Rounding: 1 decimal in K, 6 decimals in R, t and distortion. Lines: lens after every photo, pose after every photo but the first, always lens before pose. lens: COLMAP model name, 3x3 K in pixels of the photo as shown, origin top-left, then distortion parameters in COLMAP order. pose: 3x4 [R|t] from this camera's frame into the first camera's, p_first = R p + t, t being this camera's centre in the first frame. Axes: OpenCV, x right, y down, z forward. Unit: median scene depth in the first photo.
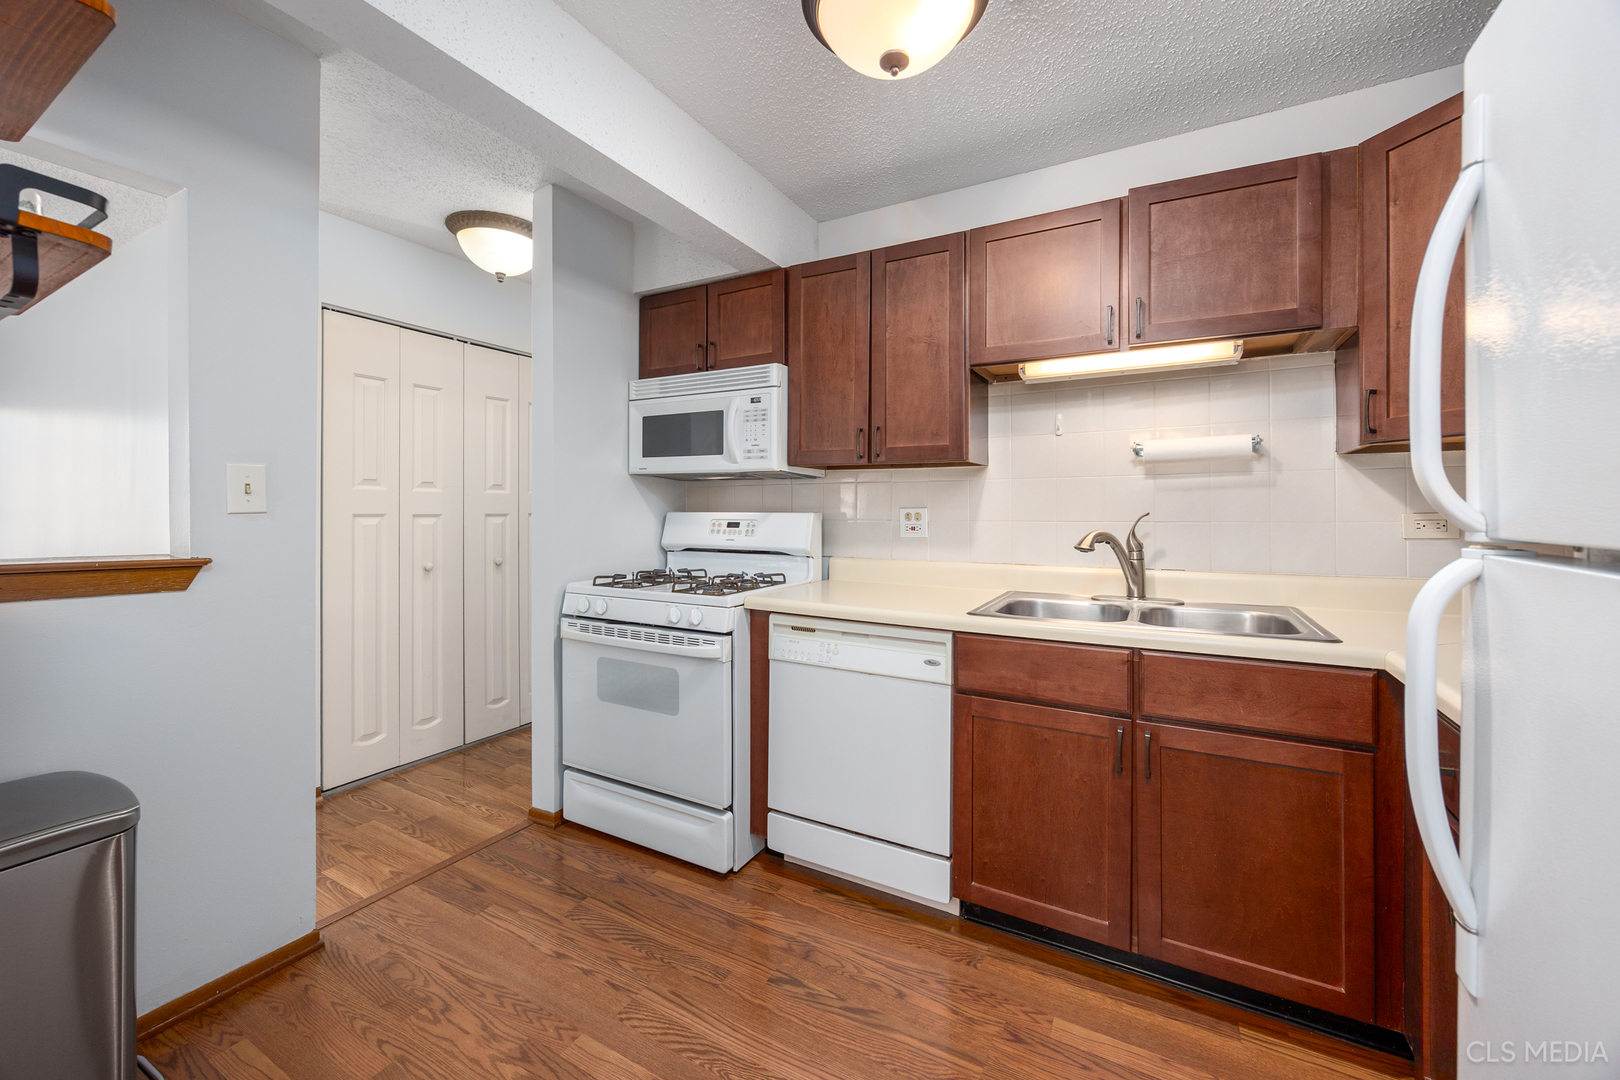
lens RADIAL K [[627.1, 0, 814.1], [0, 627.1, 503.6], [0, 0, 1]] dist [0.000301, 0.000020]
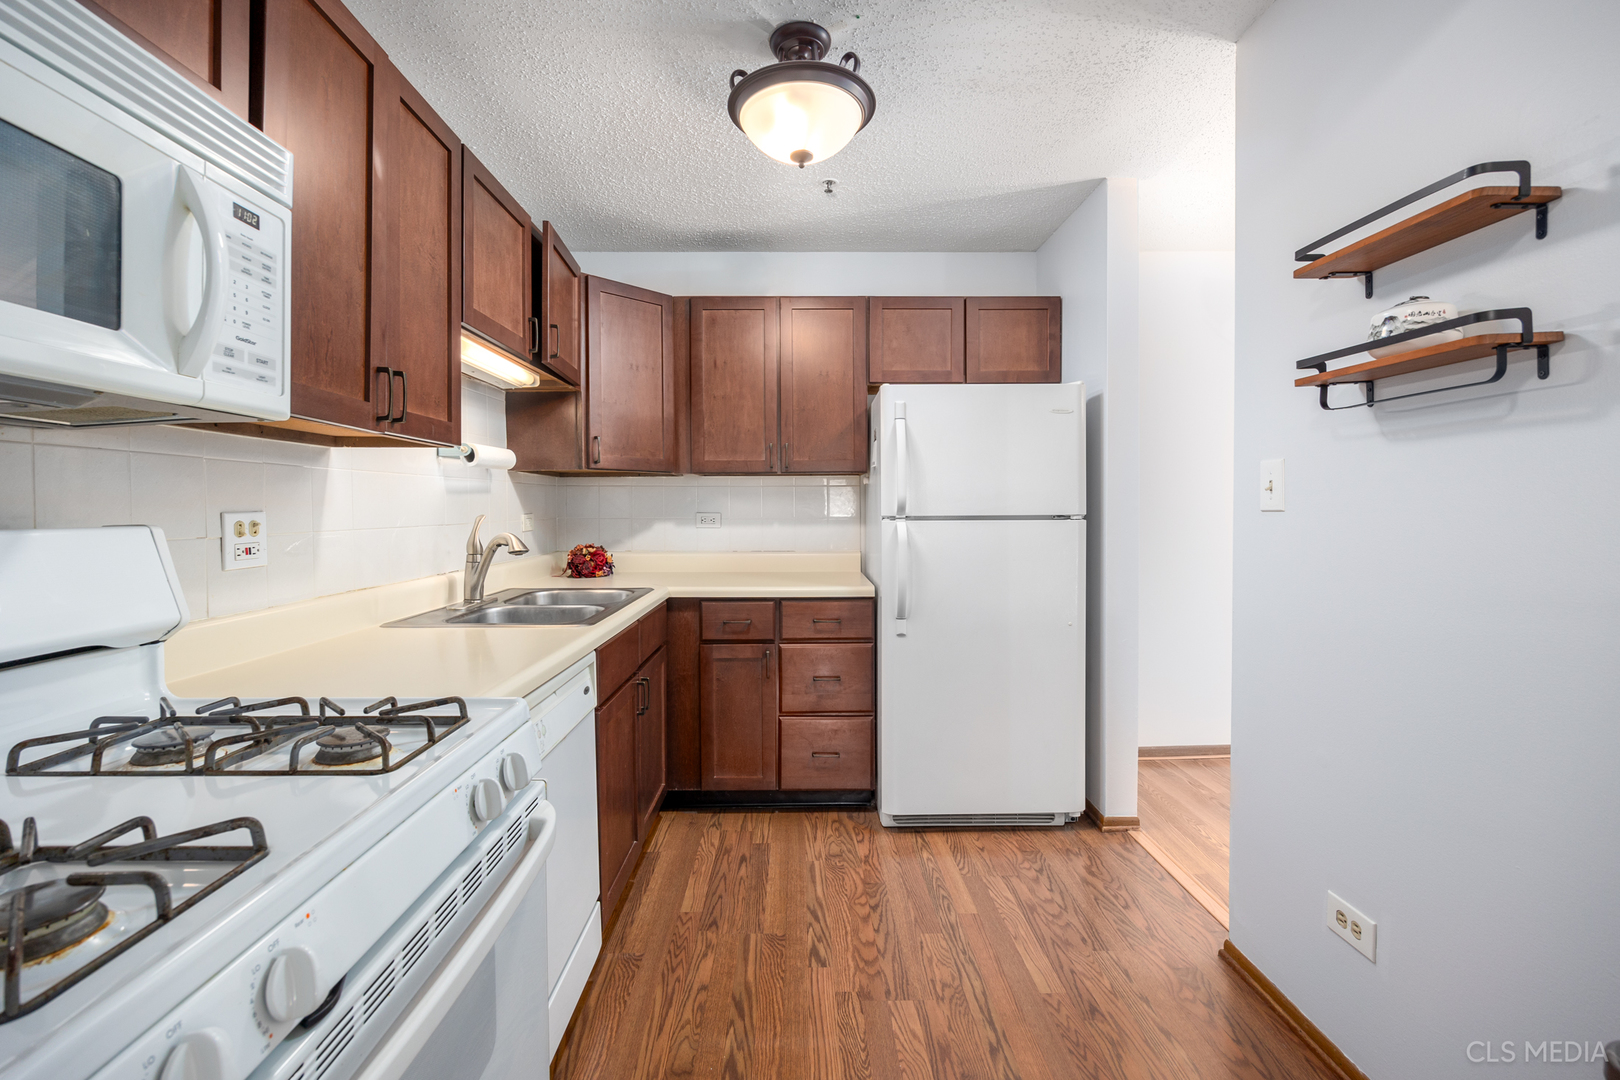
lens RADIAL K [[716.5, 0, 809.5], [0, 716.5, 505.4], [0, 0, 1]] dist [0.000030, -0.000009]
pose [[-0.499436, 0.005838, 0.866331, -0.902599], [0.003930, 0.999982, -0.004473, 0.008890], [-0.866342, 0.001170, -0.499450, 1.350596]]
